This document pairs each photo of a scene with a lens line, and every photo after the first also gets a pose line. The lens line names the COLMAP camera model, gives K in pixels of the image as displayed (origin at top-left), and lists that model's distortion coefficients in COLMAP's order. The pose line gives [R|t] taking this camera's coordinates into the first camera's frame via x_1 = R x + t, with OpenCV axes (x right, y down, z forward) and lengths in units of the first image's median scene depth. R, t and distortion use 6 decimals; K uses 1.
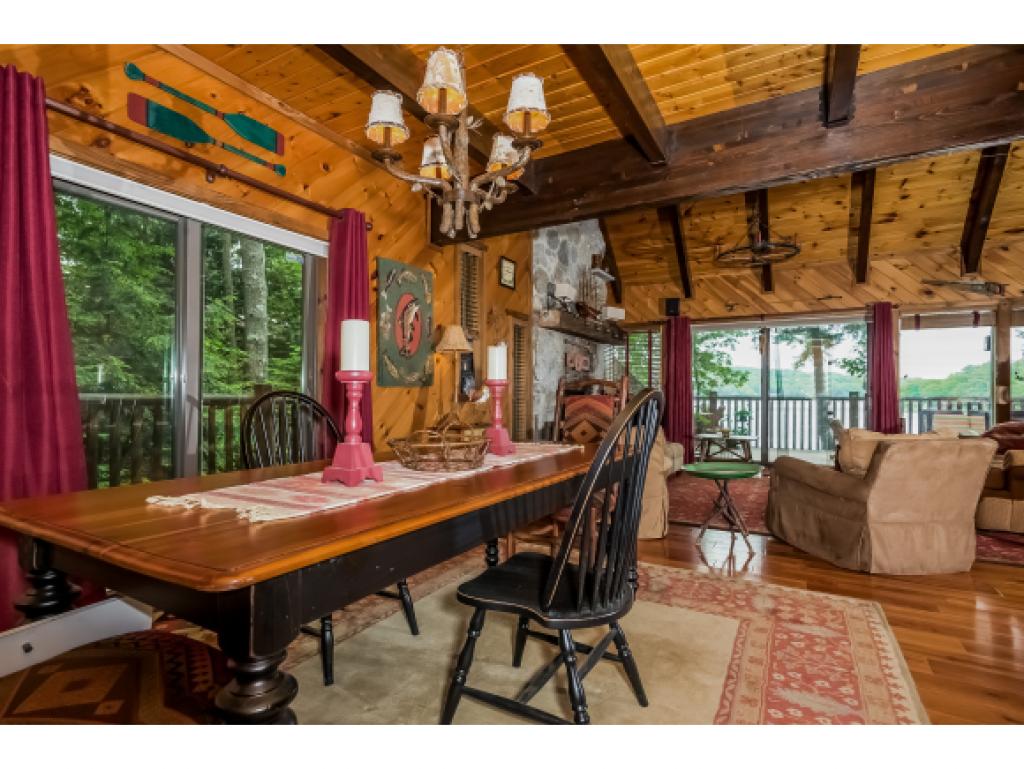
lens RADIAL K [[504.0, 0, 508.6], [0, 504.0, 389.6], [0, 0, 1]] dist [0.005561, 0.000326]
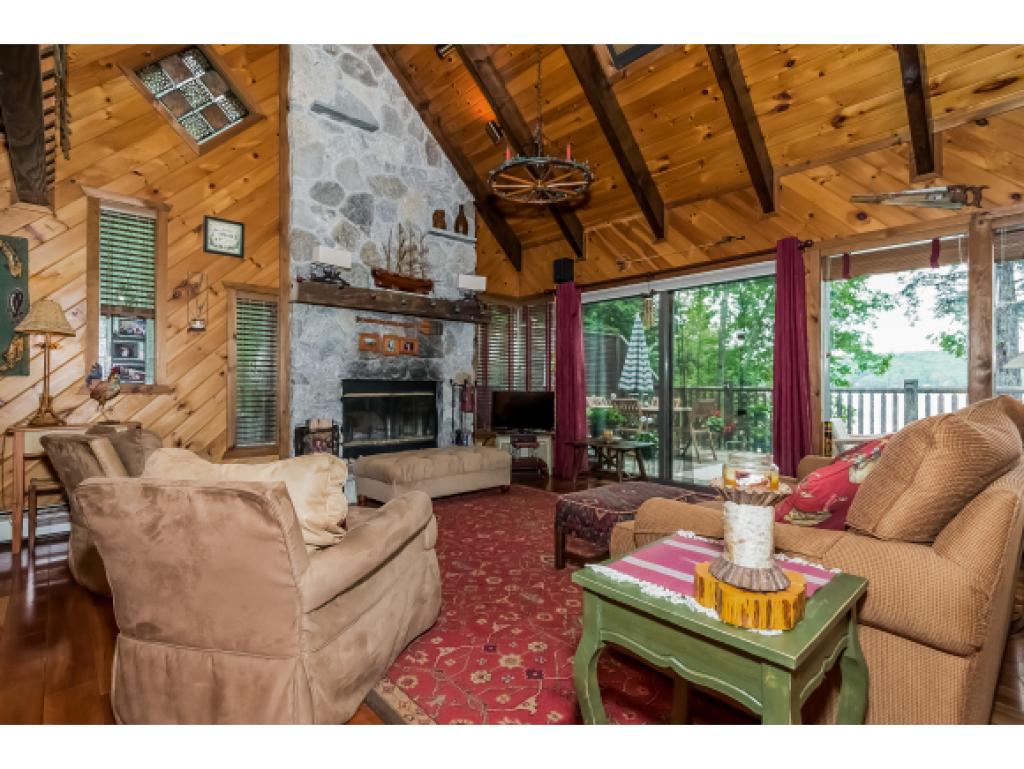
lens RADIAL K [[504.0, 0, 565.7], [0, 504.0, 377.0], [0, 0, 1]] dist [0.005561, 0.000326]
pose [[0.960091, -0.006914, -0.279602, 0.636758], [0.005367, 0.999966, -0.006298, 0.003253], [0.279636, 0.004546, 0.960095, 0.310078]]
